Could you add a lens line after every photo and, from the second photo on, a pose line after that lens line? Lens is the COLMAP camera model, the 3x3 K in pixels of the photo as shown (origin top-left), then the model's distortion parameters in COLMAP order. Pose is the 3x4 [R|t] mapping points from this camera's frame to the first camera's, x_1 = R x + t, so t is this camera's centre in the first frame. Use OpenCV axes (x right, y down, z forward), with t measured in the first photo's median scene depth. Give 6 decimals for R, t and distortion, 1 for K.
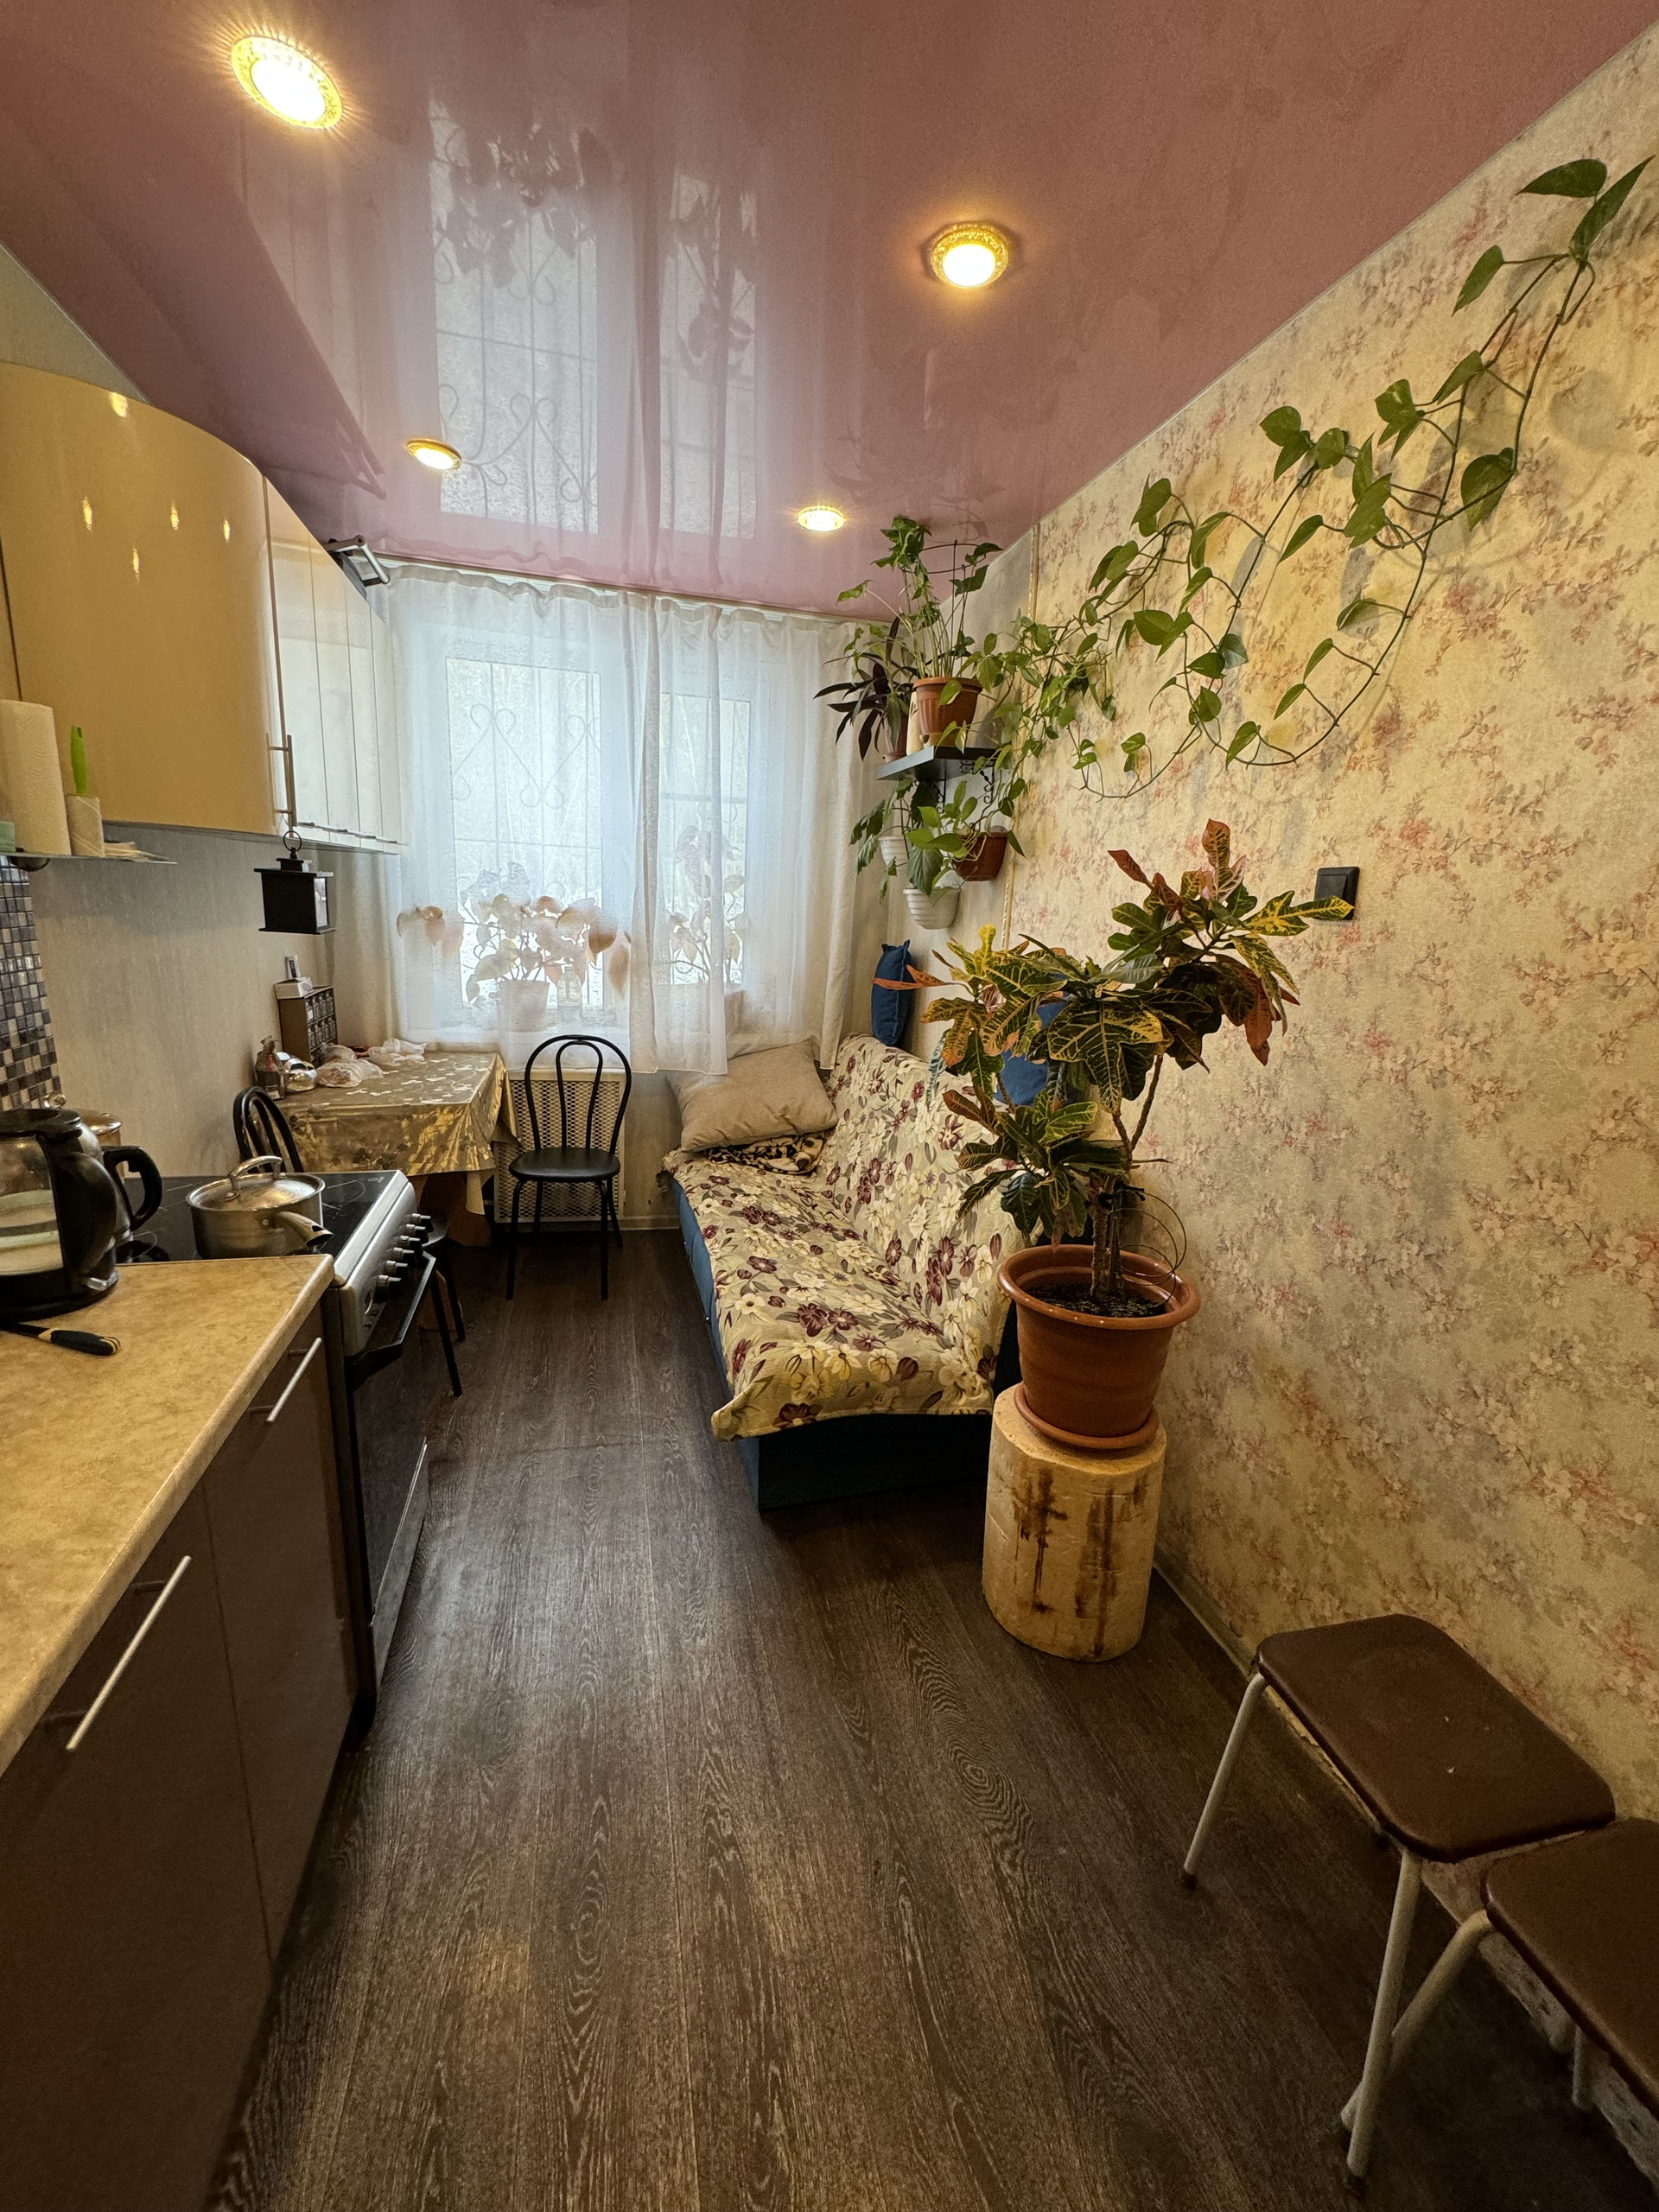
lens RADIAL K [[879.8, 0, 829.6], [0, 879.8, 1106.2], [0, 0, 1]] dist [-0.002145, 0.000165]
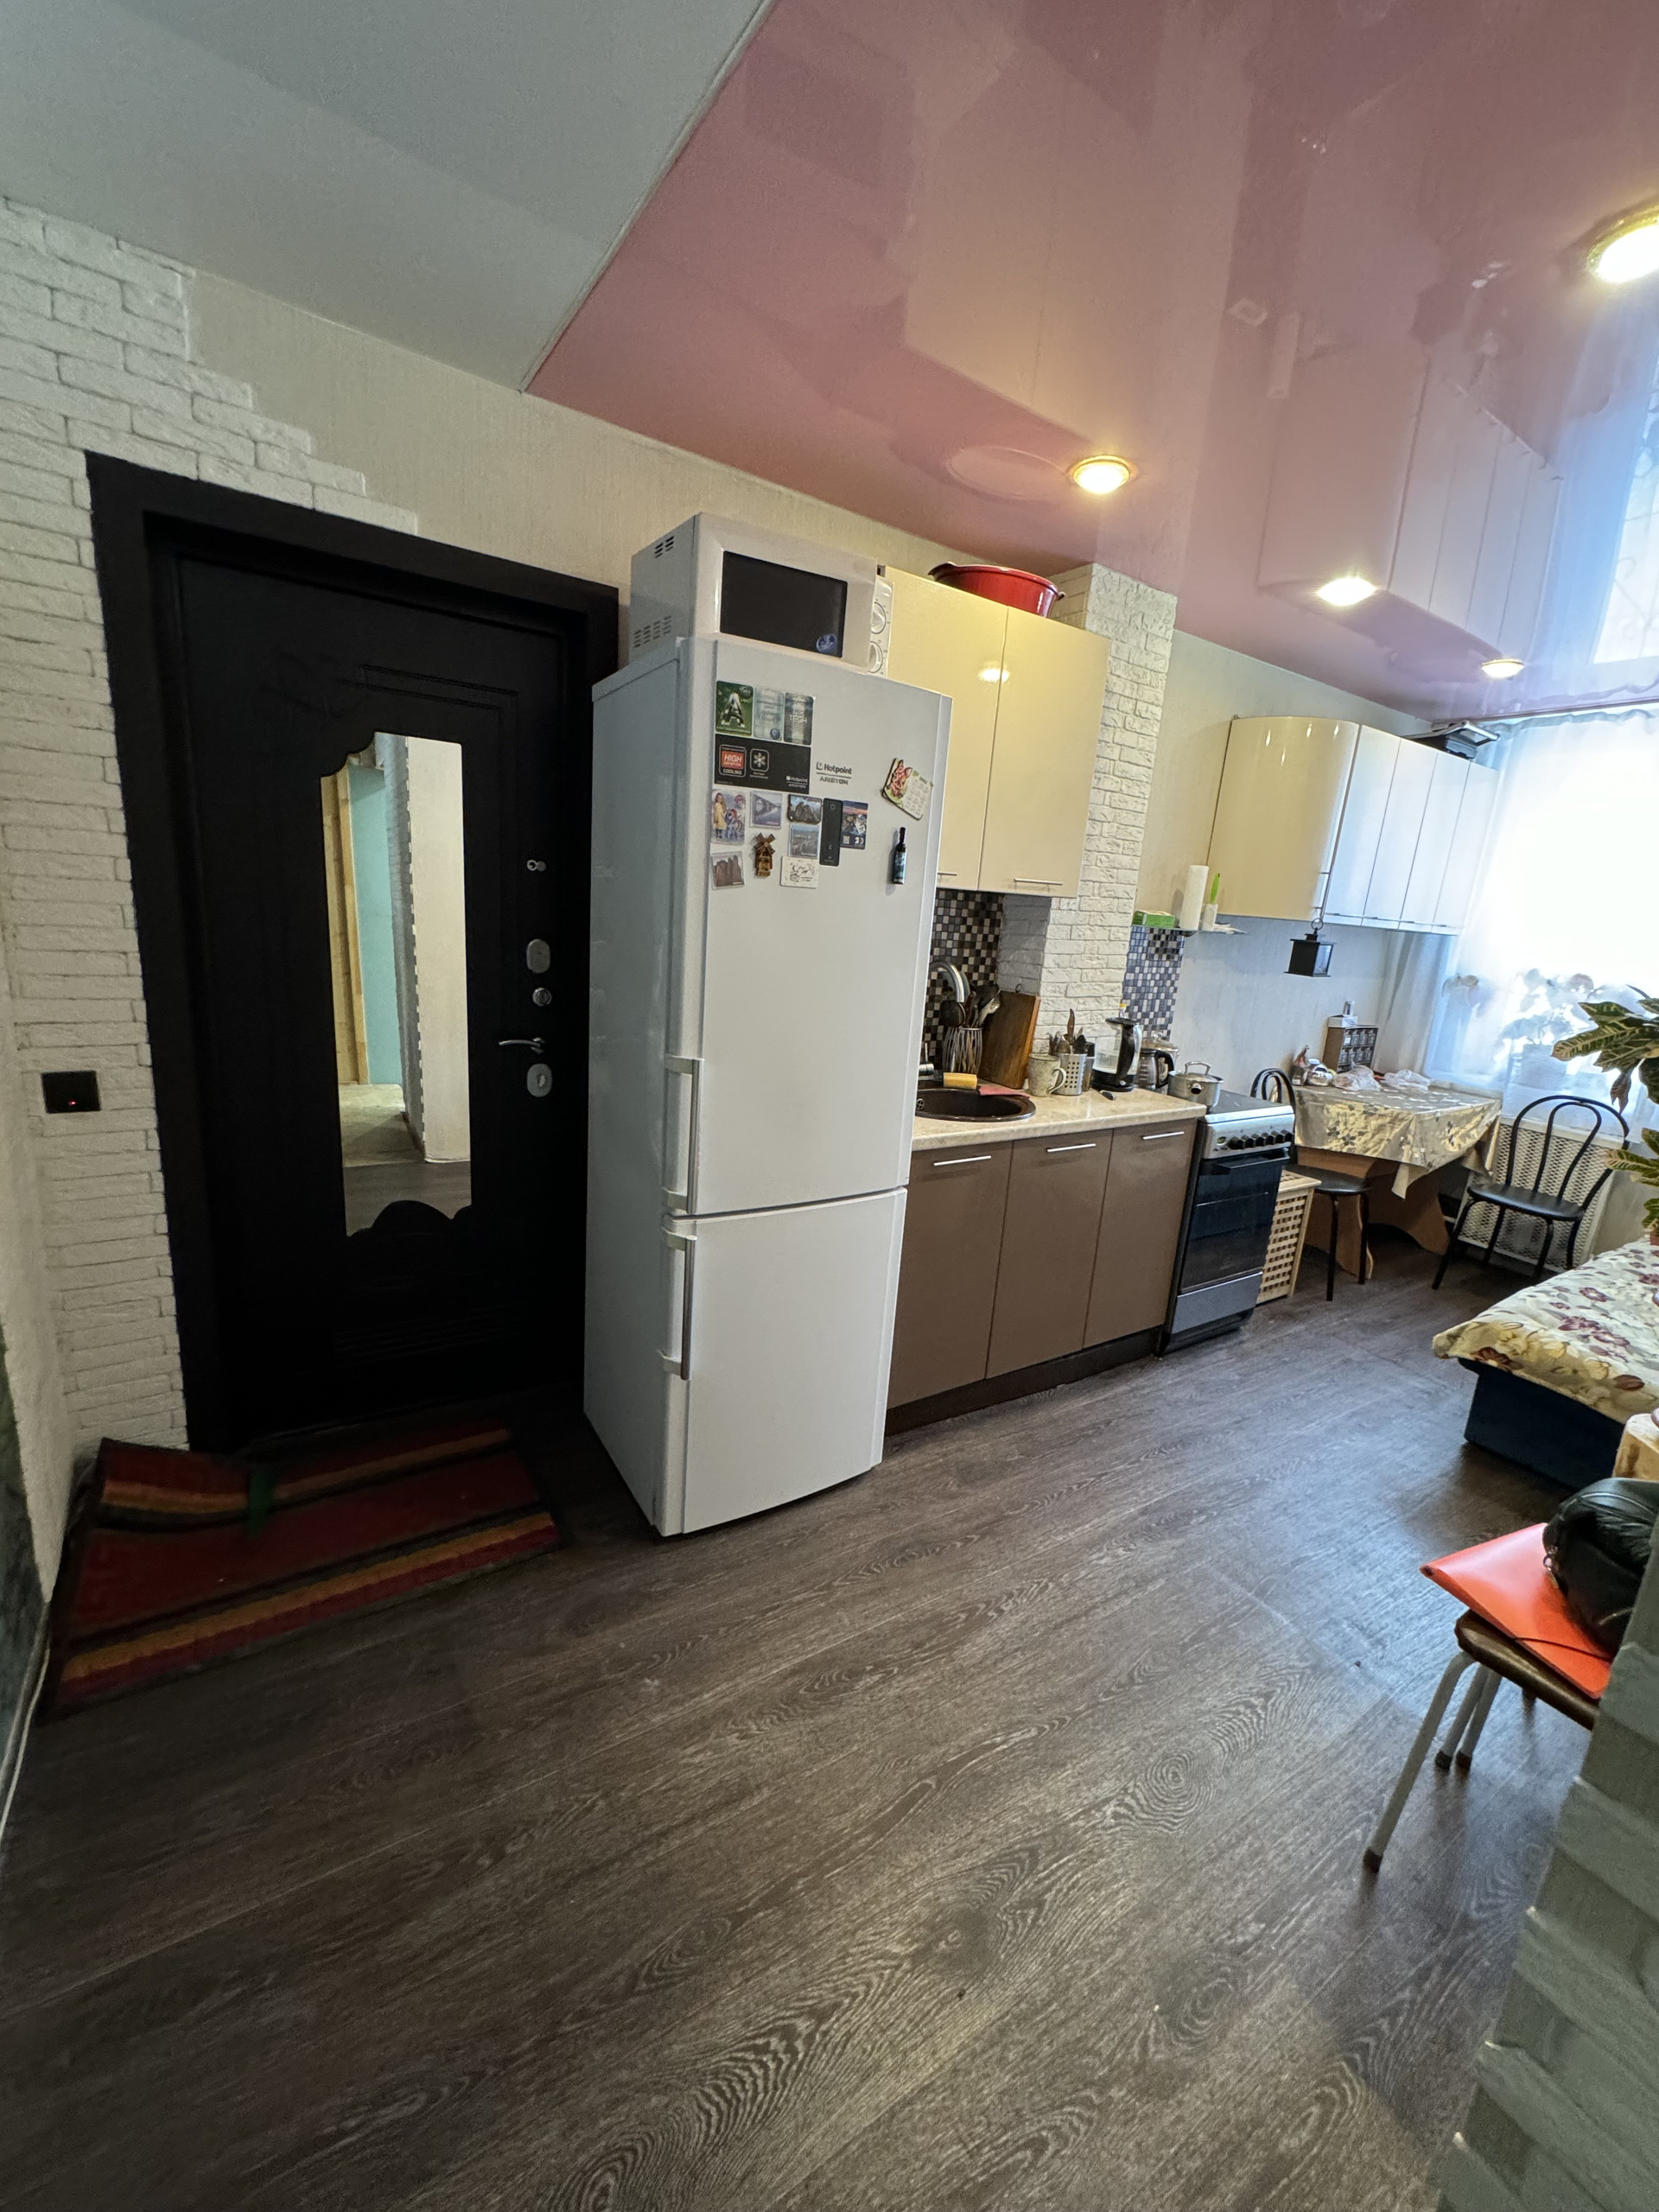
lens RADIAL K [[879.8, 0, 832.3], [0, 879.8, 1110.2], [0, 0, 1]] dist [-0.002145, 0.000165]
pose [[0.316334, 0.190531, -0.929317, 0.754136], [-0.275265, 0.955912, 0.102284, 0.134824], [0.907834, 0.223452, 0.354834, -0.400304]]
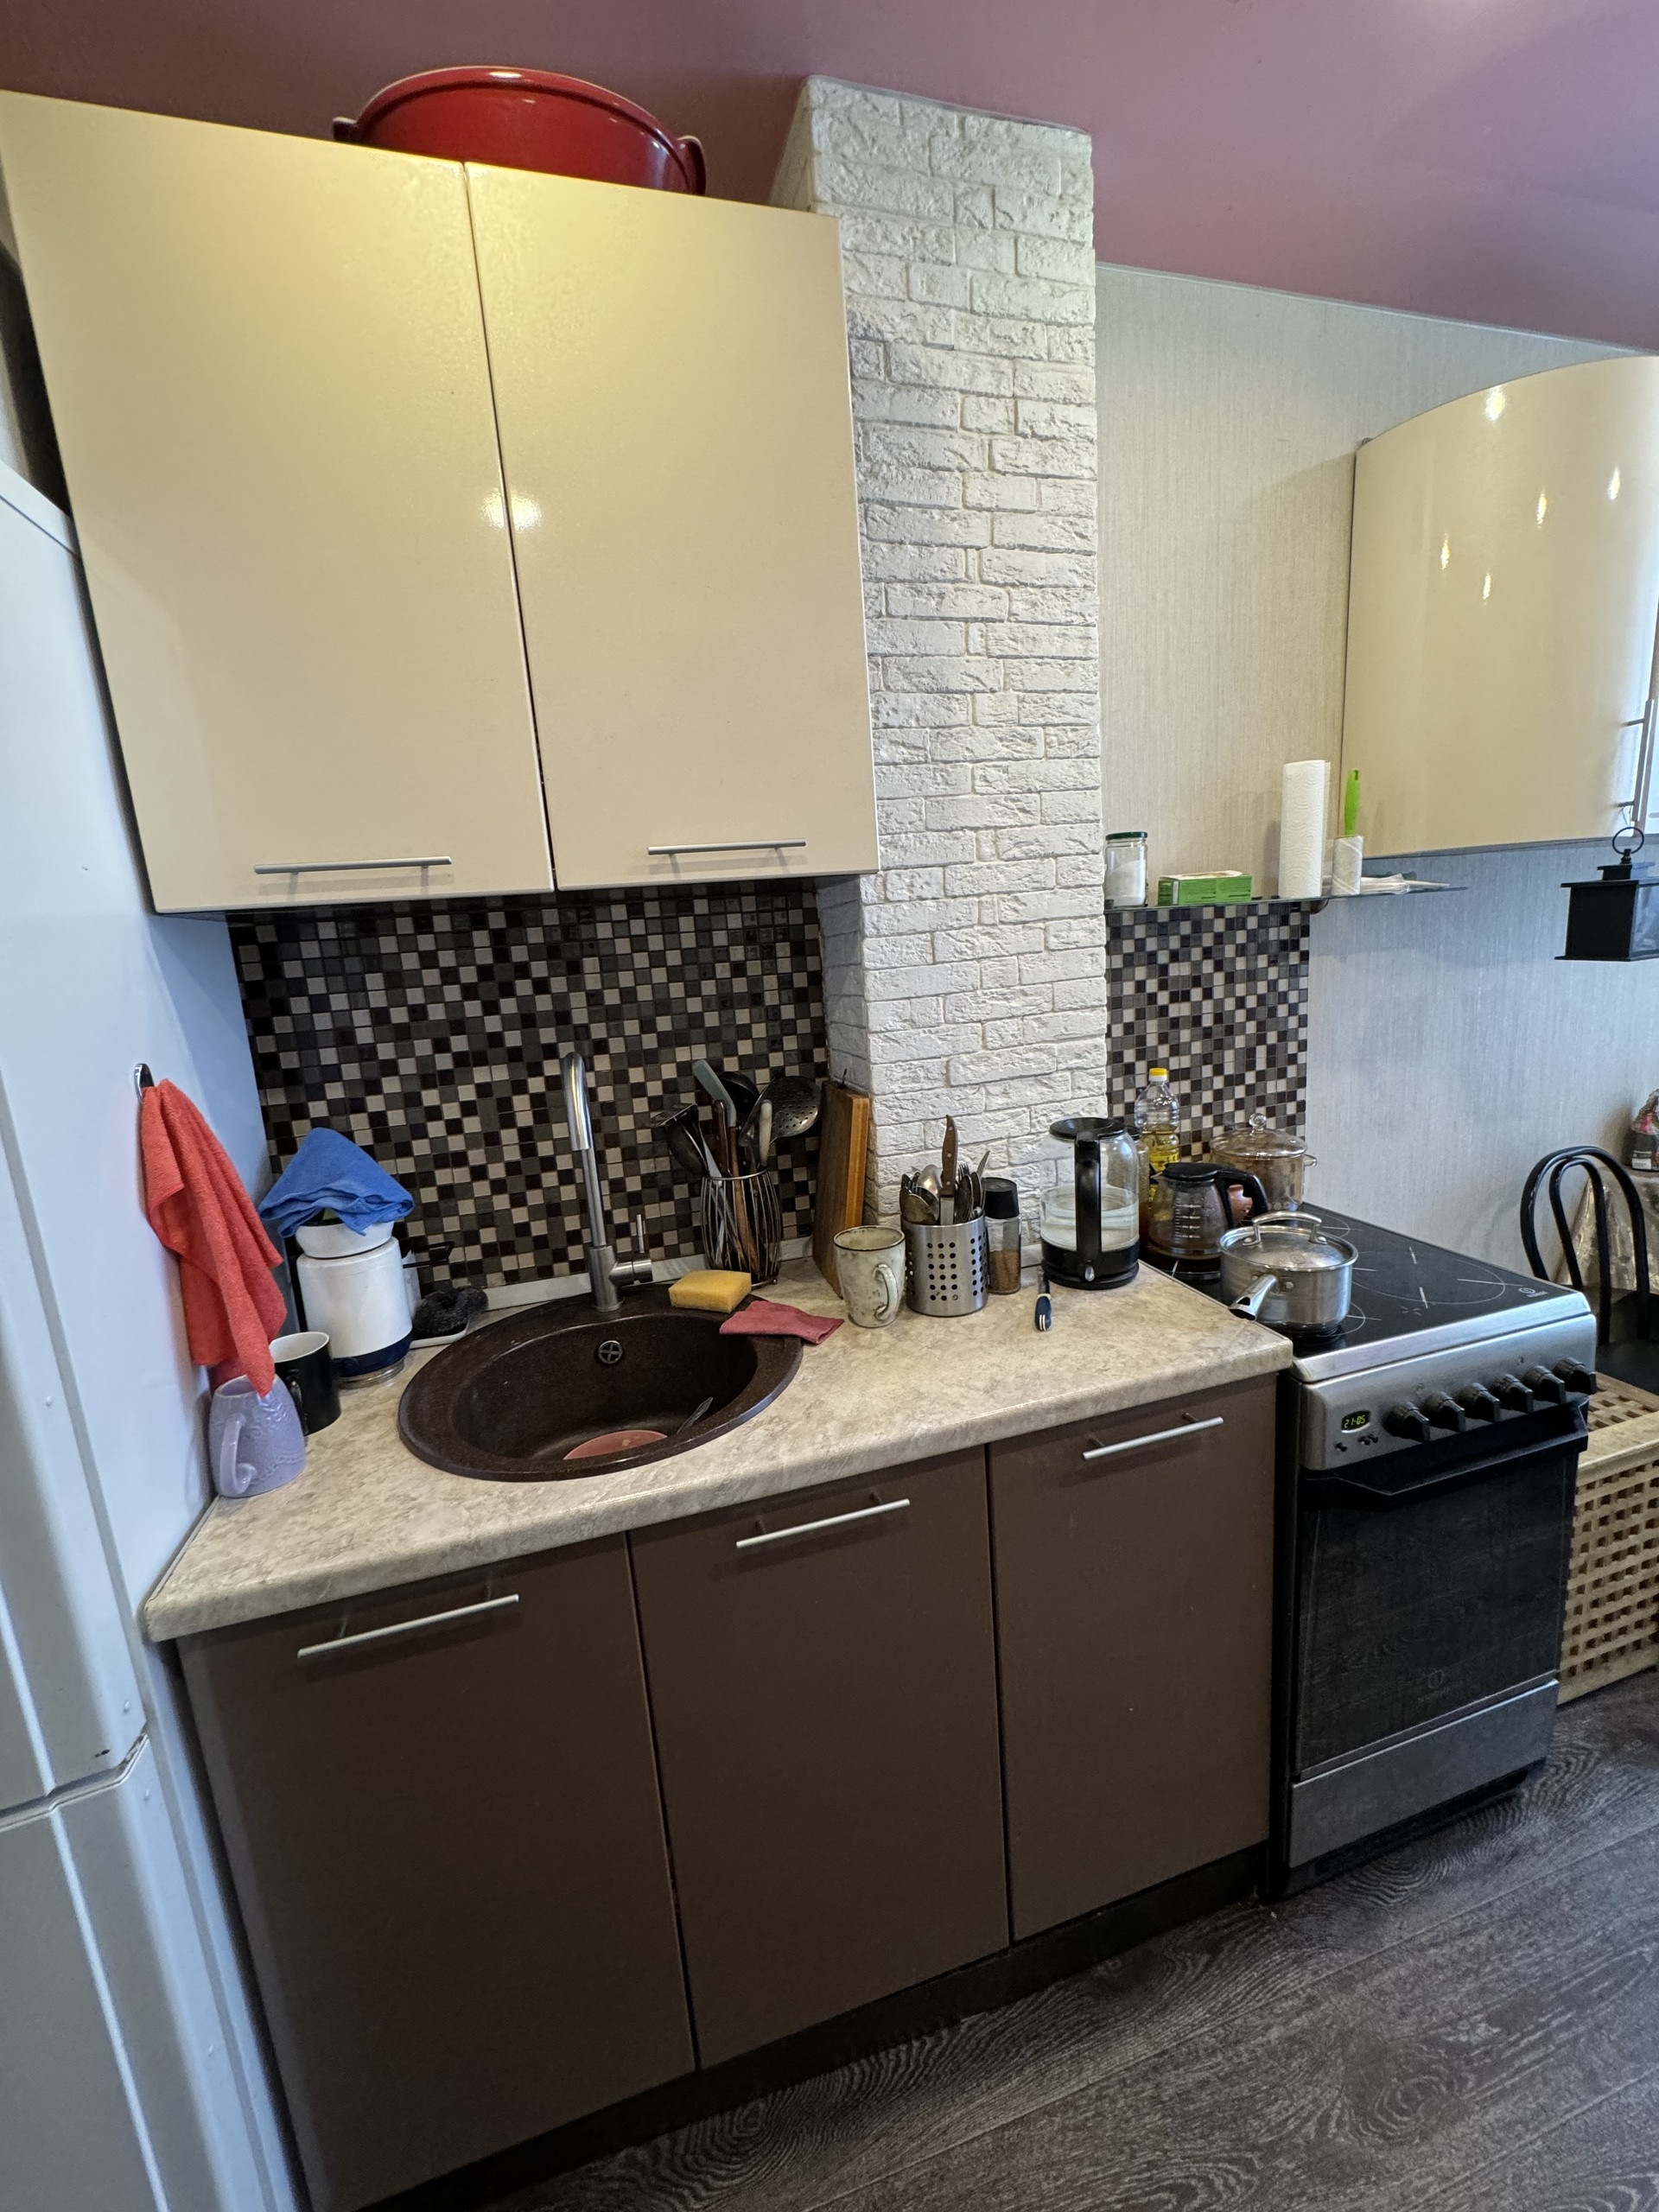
lens RADIAL K [[879.8, 0, 833.5], [0, 879.8, 1105.4], [0, 0, 1]] dist [-0.002145, 0.000165]
pose [[0.031917, 0.134568, -0.990390, 0.149259], [-0.164135, 0.978148, 0.127615, -0.058323], [0.985921, 0.158485, 0.053307, 0.303287]]
